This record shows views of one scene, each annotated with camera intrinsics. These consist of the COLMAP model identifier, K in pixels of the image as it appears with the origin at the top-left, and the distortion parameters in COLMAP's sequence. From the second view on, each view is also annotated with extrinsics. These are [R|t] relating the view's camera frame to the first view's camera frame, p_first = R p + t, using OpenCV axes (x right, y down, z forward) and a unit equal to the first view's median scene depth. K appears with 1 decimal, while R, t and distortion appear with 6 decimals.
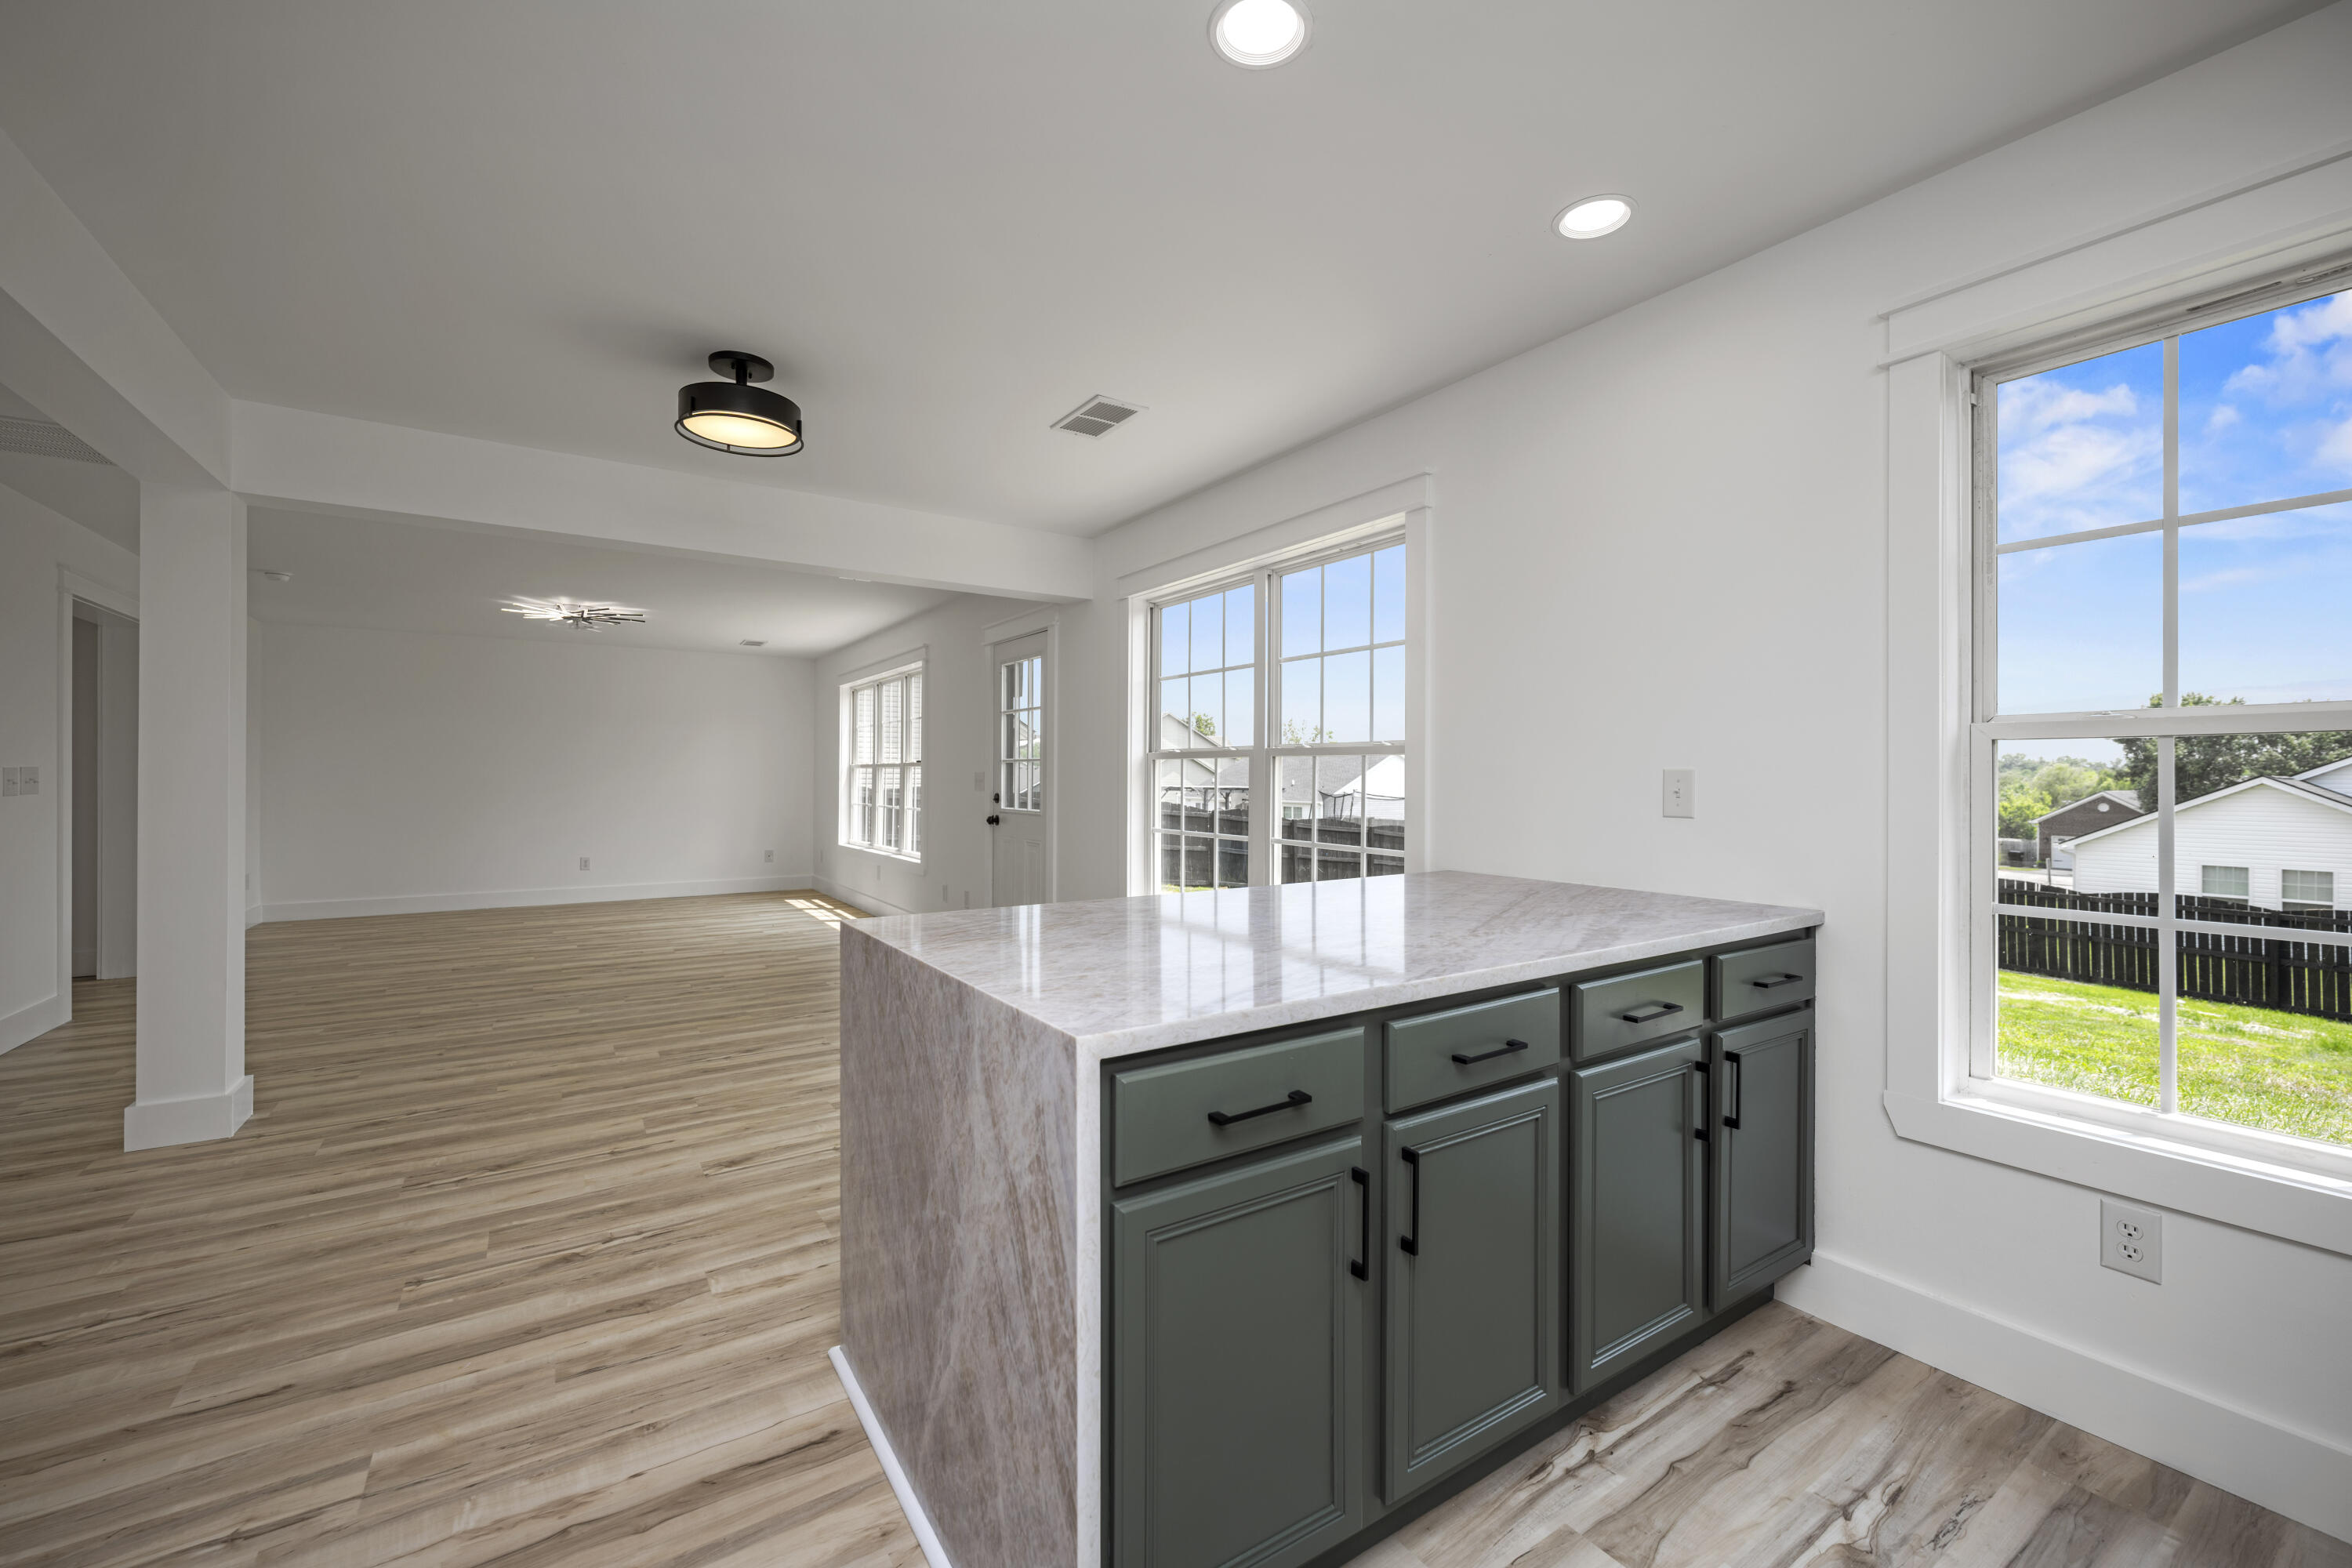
lens RADIAL K [[945.1, 0, 1172.5], [0, 945.1, 775.7], [0, 0, 1]] dist [0.000259, -0.000155]
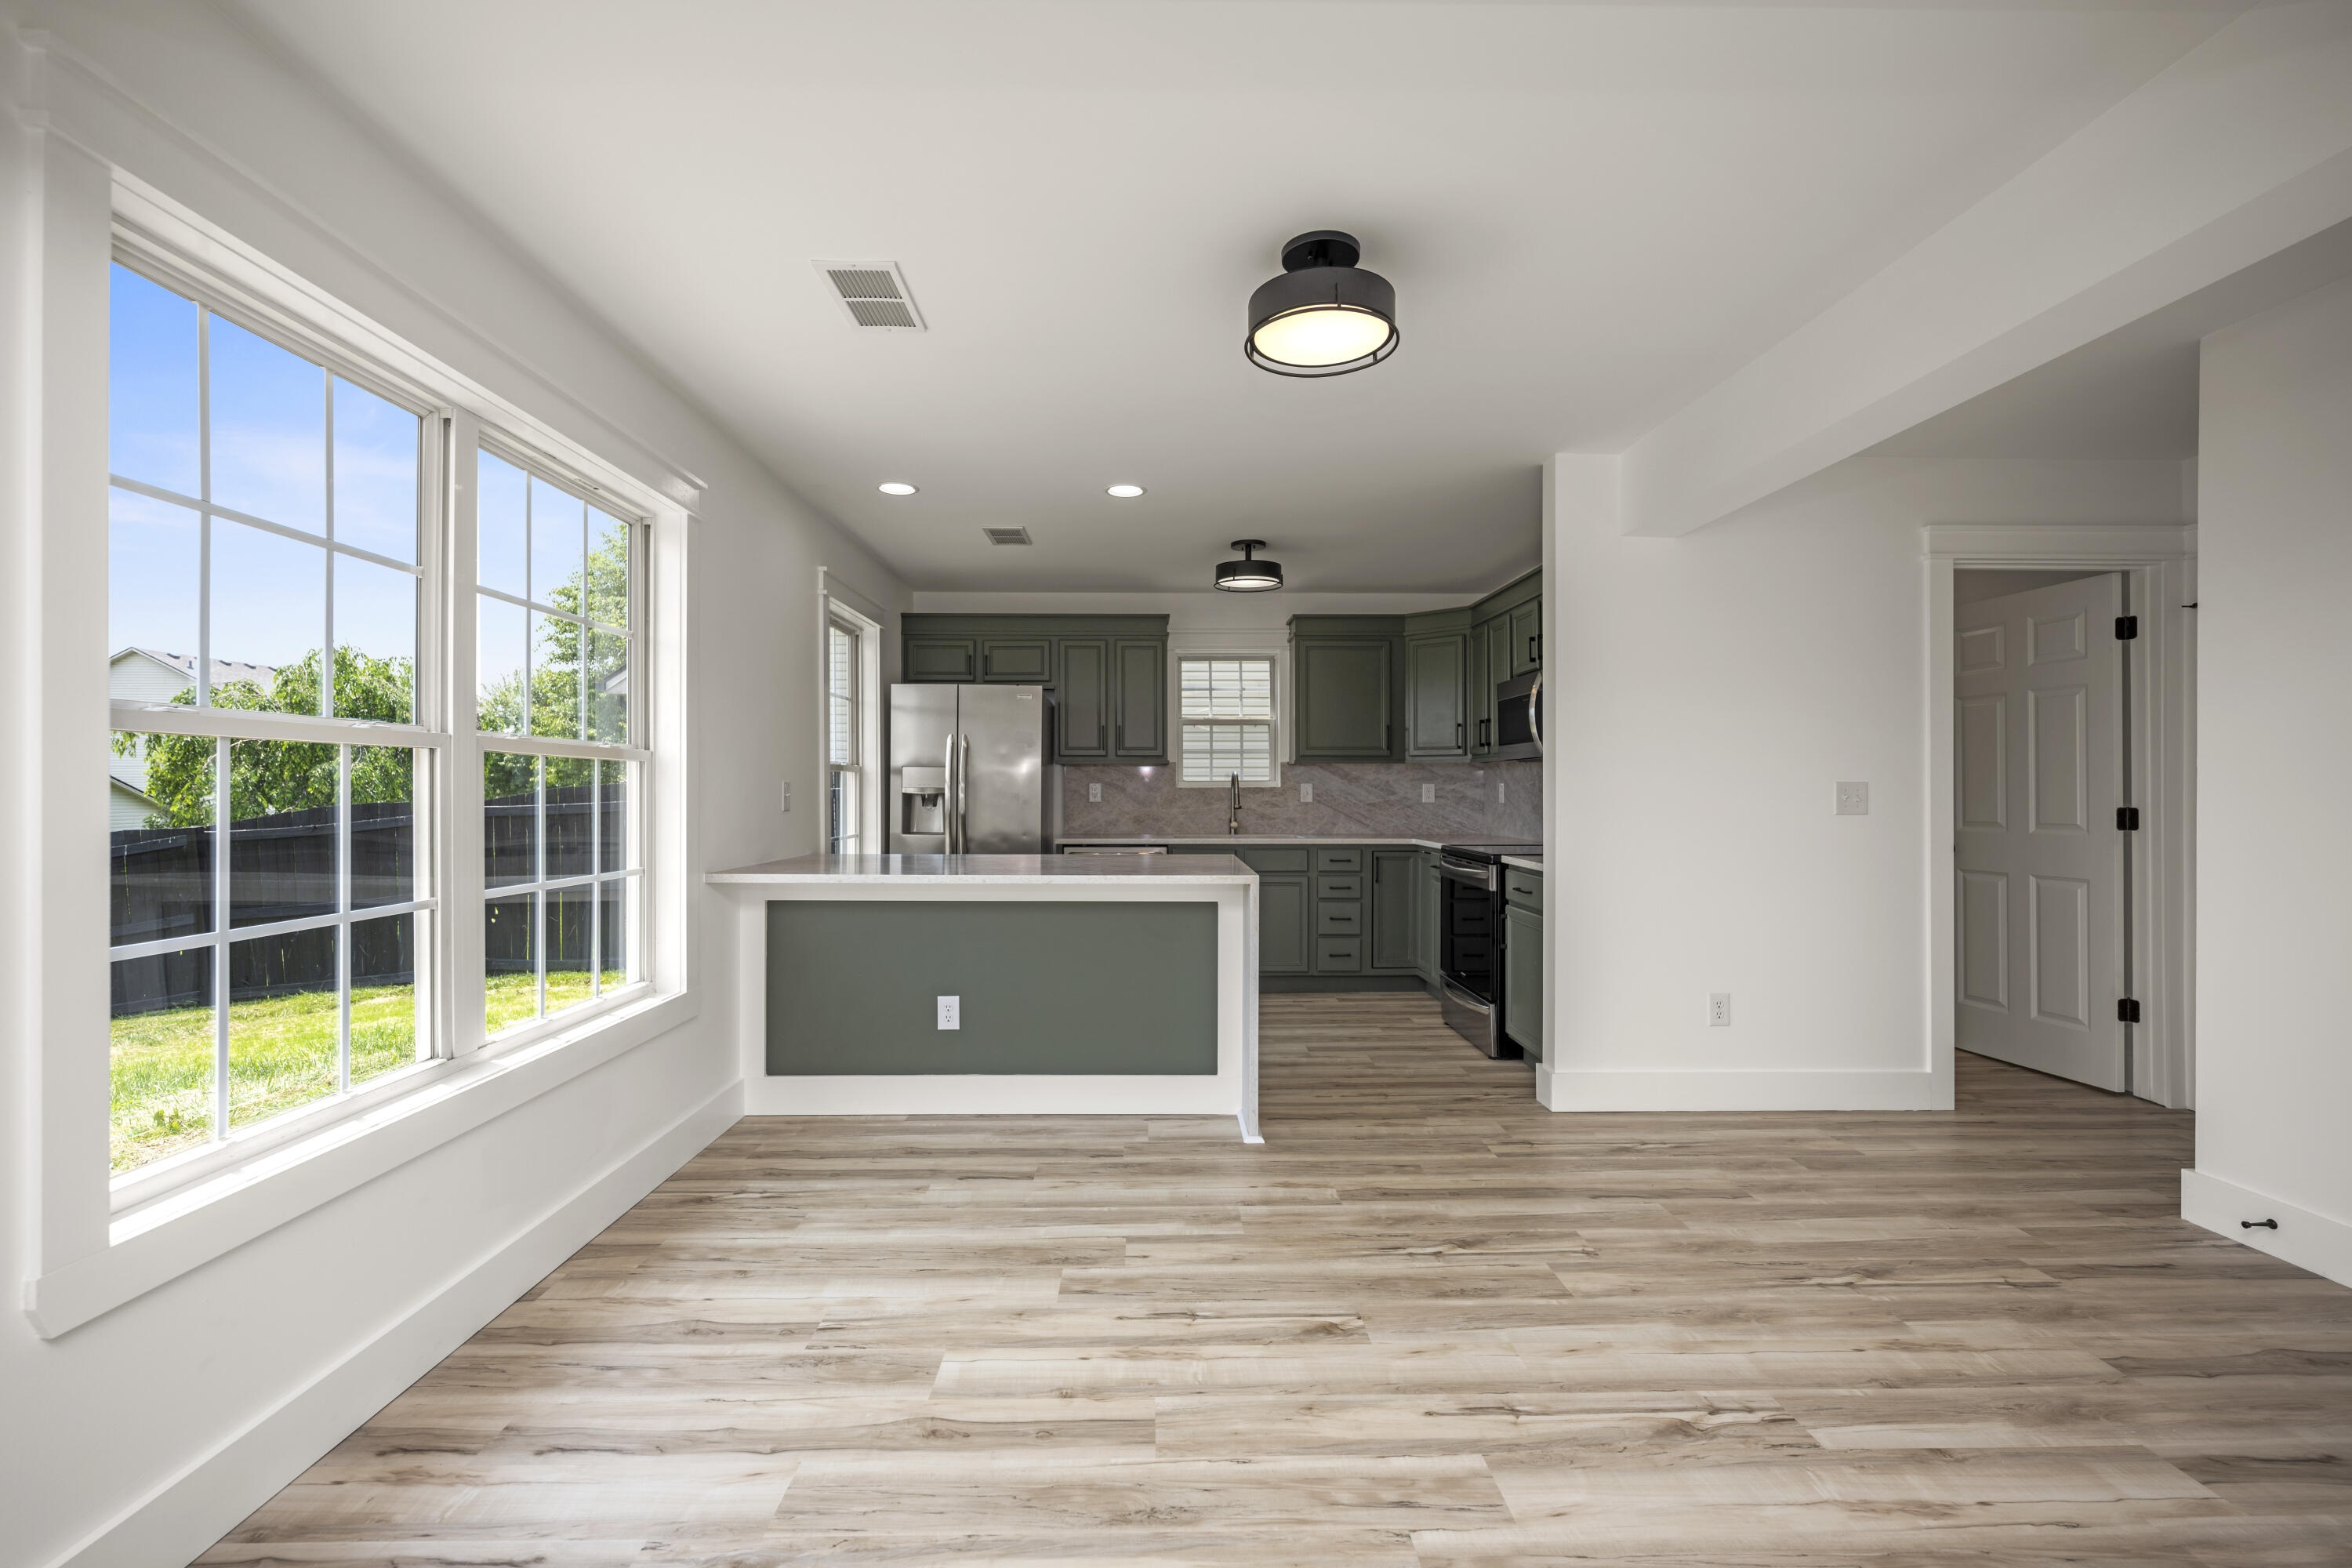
lens RADIAL K [[1005.1, 0, 1170.1], [0, 1005.1, 787.2], [0, 0, 1]] dist [-0.000104, 0.000025]
pose [[-0.845610, -0.003285, 0.533792, -0.709045], [-0.004597, 0.999989, -0.001128, 0.001531], [-0.533782, -0.003408, -0.845615, 1.574528]]
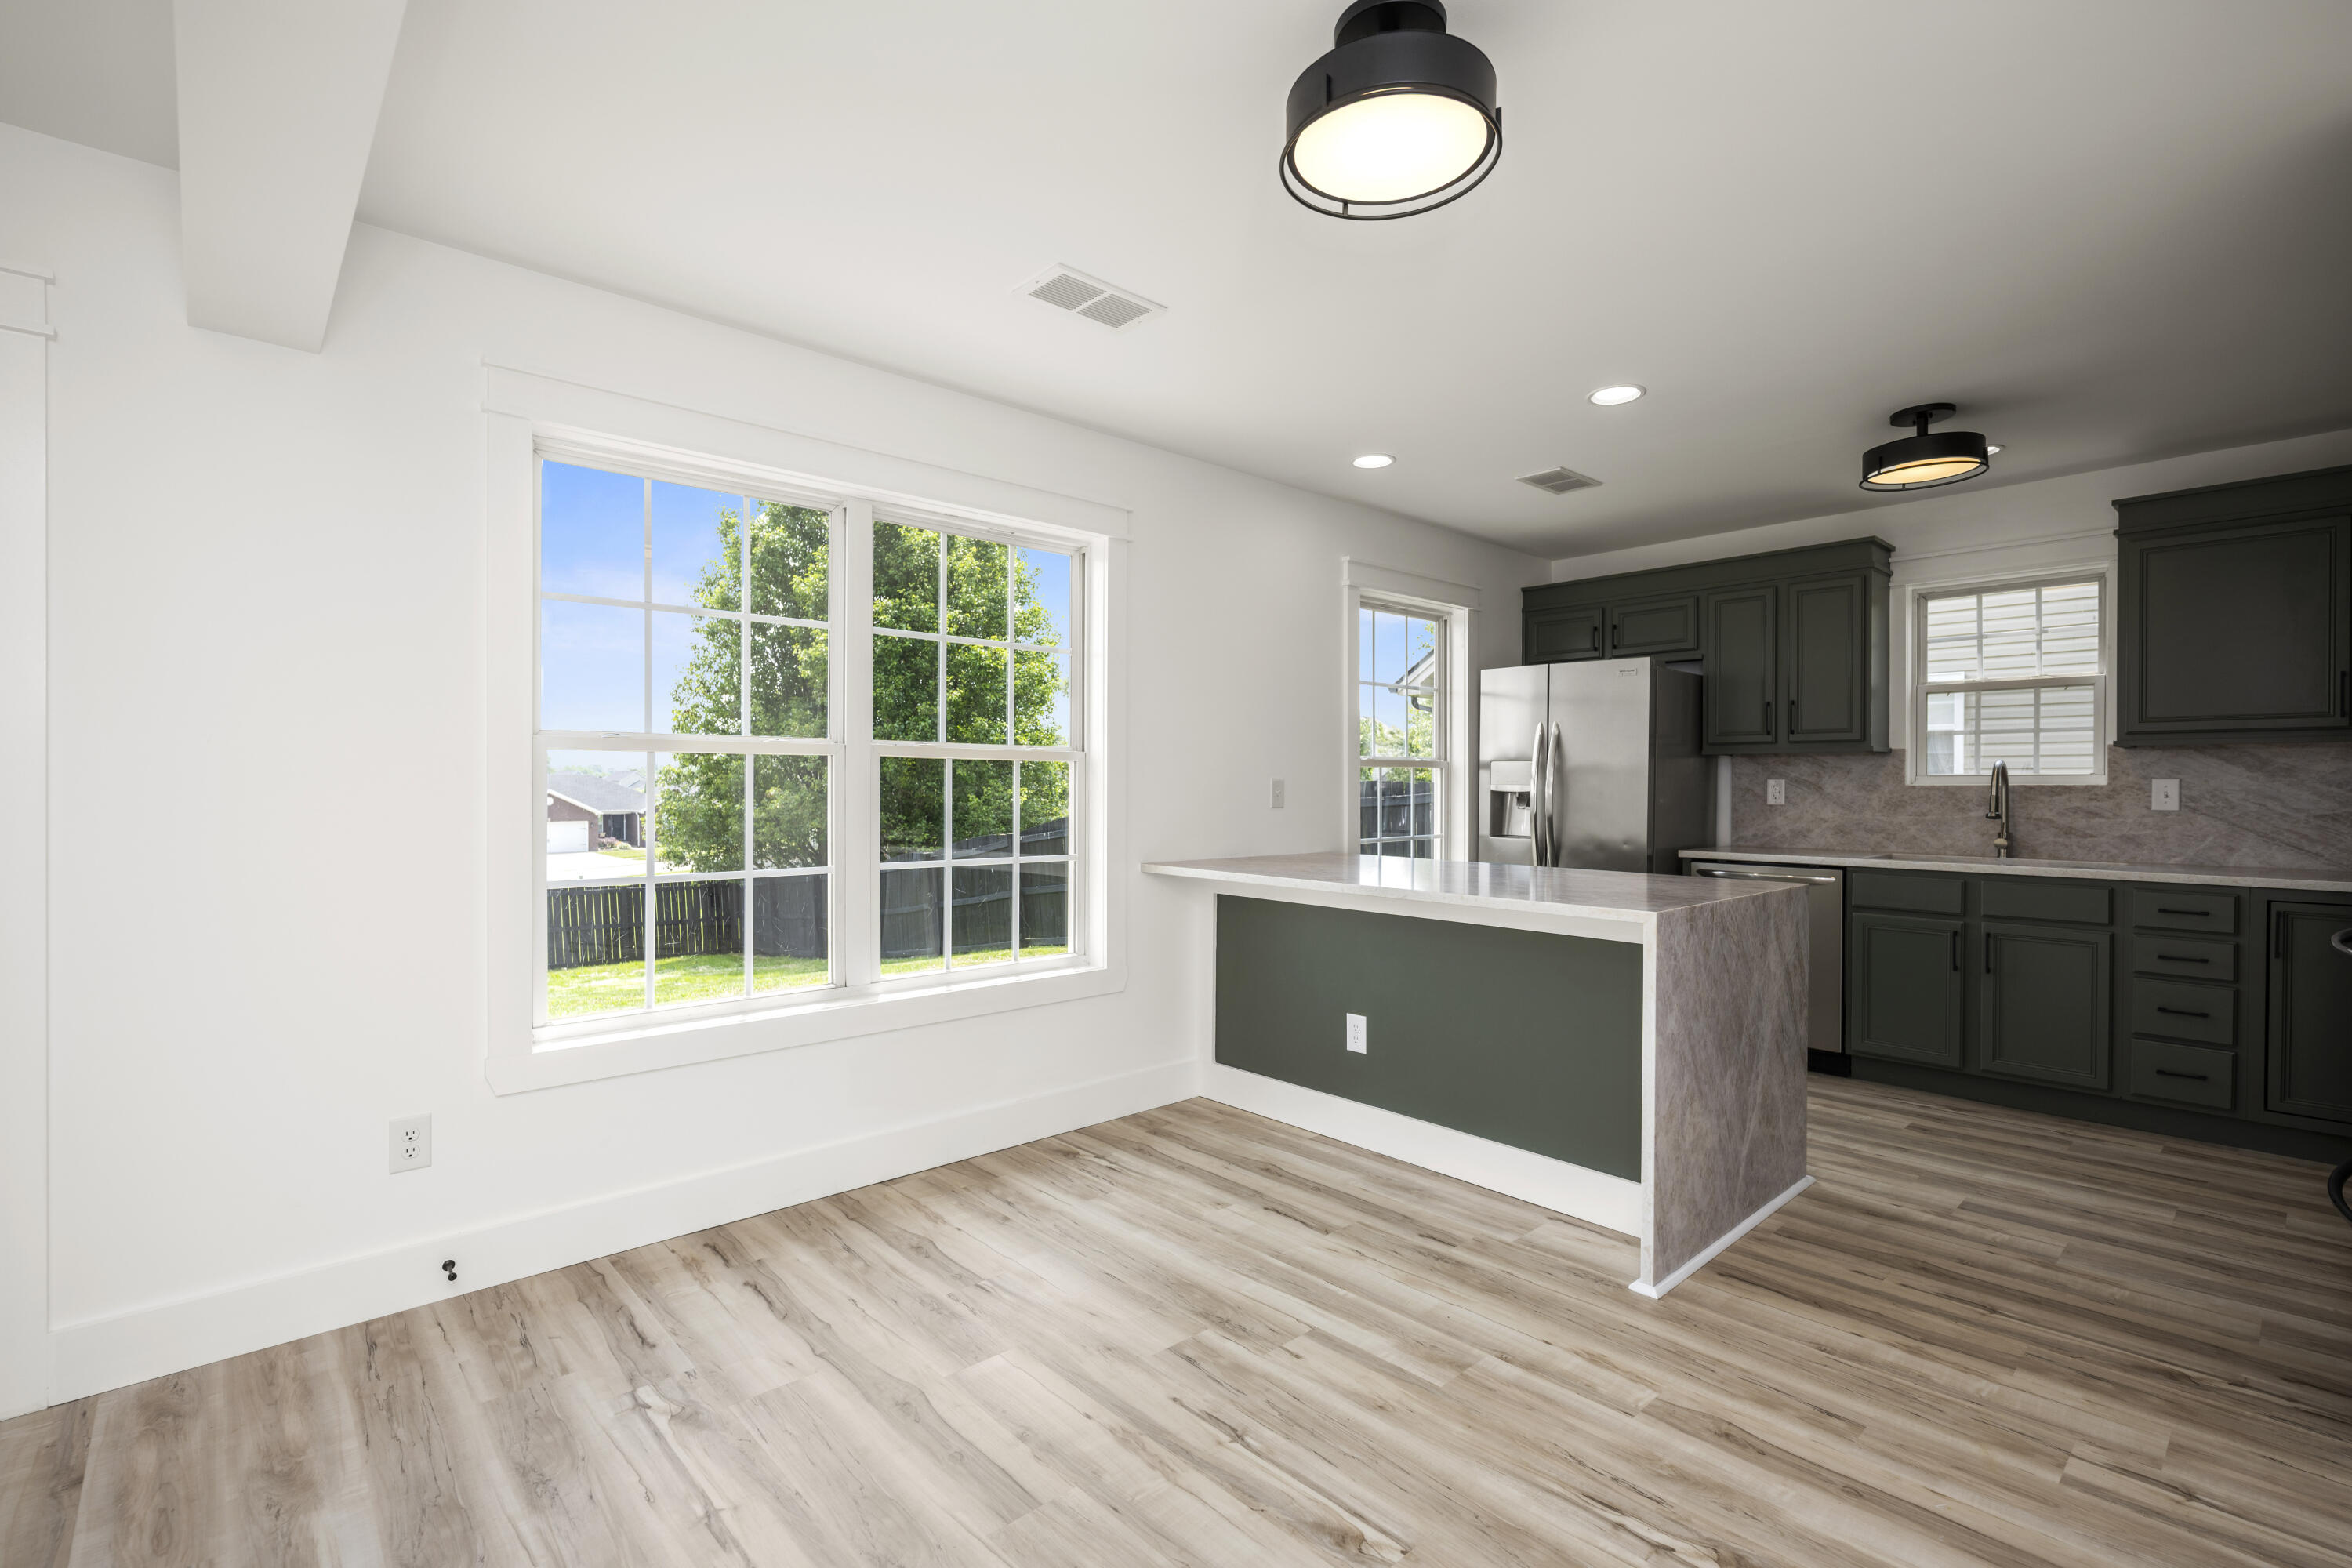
lens RADIAL K [[1059.7, 0, 1168.1], [0, 1059.7, 790.1], [0, 0, 1]] dist [0.000838, -0.000413]
pose [[-0.149679, -0.009566, 0.988688, -0.937610], [-0.004893, 0.999948, 0.008935, -0.001461], [-0.988723, -0.003500, -0.149718, 1.090845]]
